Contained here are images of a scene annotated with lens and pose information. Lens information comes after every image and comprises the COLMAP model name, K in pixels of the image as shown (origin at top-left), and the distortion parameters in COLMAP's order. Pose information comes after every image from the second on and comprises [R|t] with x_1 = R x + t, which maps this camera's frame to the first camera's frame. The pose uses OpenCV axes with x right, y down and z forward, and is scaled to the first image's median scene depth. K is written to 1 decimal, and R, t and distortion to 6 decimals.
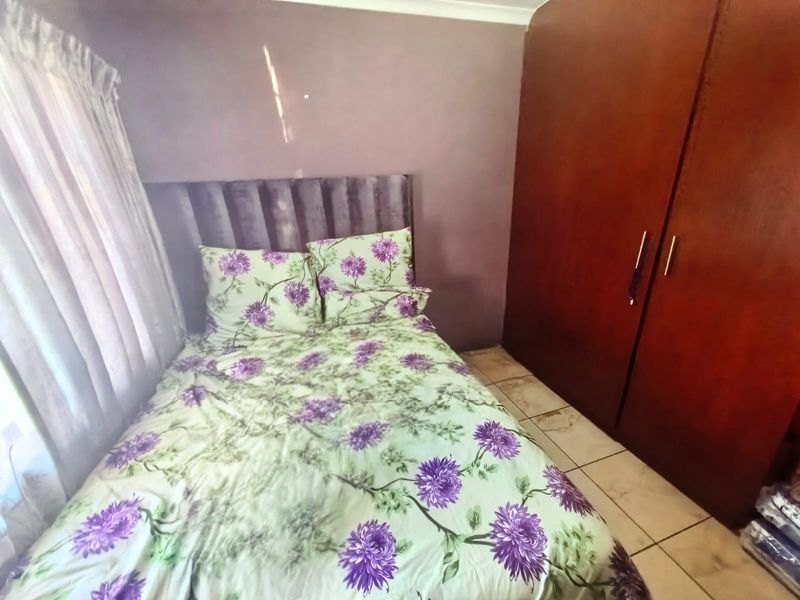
lens RADIAL K [[315.6, 0, 401.7], [0, 315.6, 300.5], [0, 0, 1]] dist [0.003399, -0.000172]
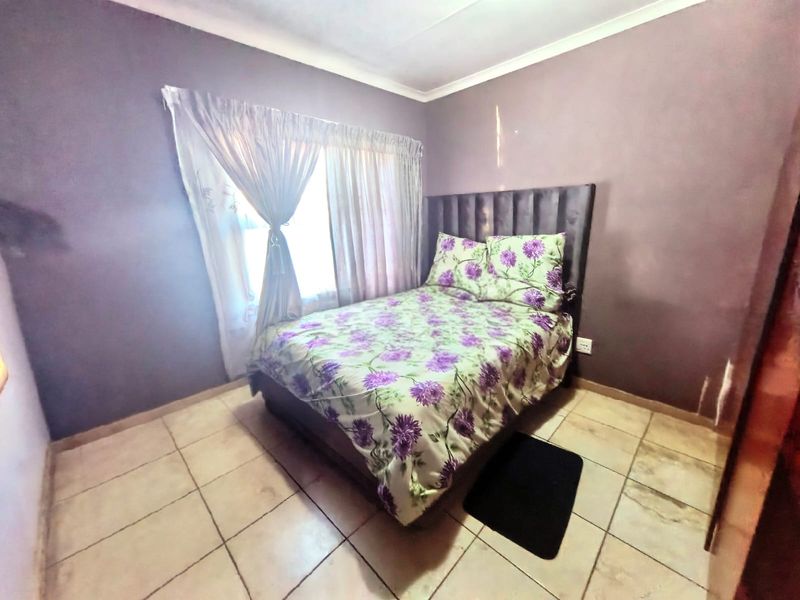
lens RADIAL K [[315.6, 0, 401.4], [0, 315.6, 300.4], [0, 0, 1]] dist [0.003399, -0.000172]
pose [[0.450618, 0.260731, -0.853793, 0.786231], [-0.294598, 0.946253, 0.133483, 0.009745], [0.842707, 0.191376, 0.503210, 0.028636]]
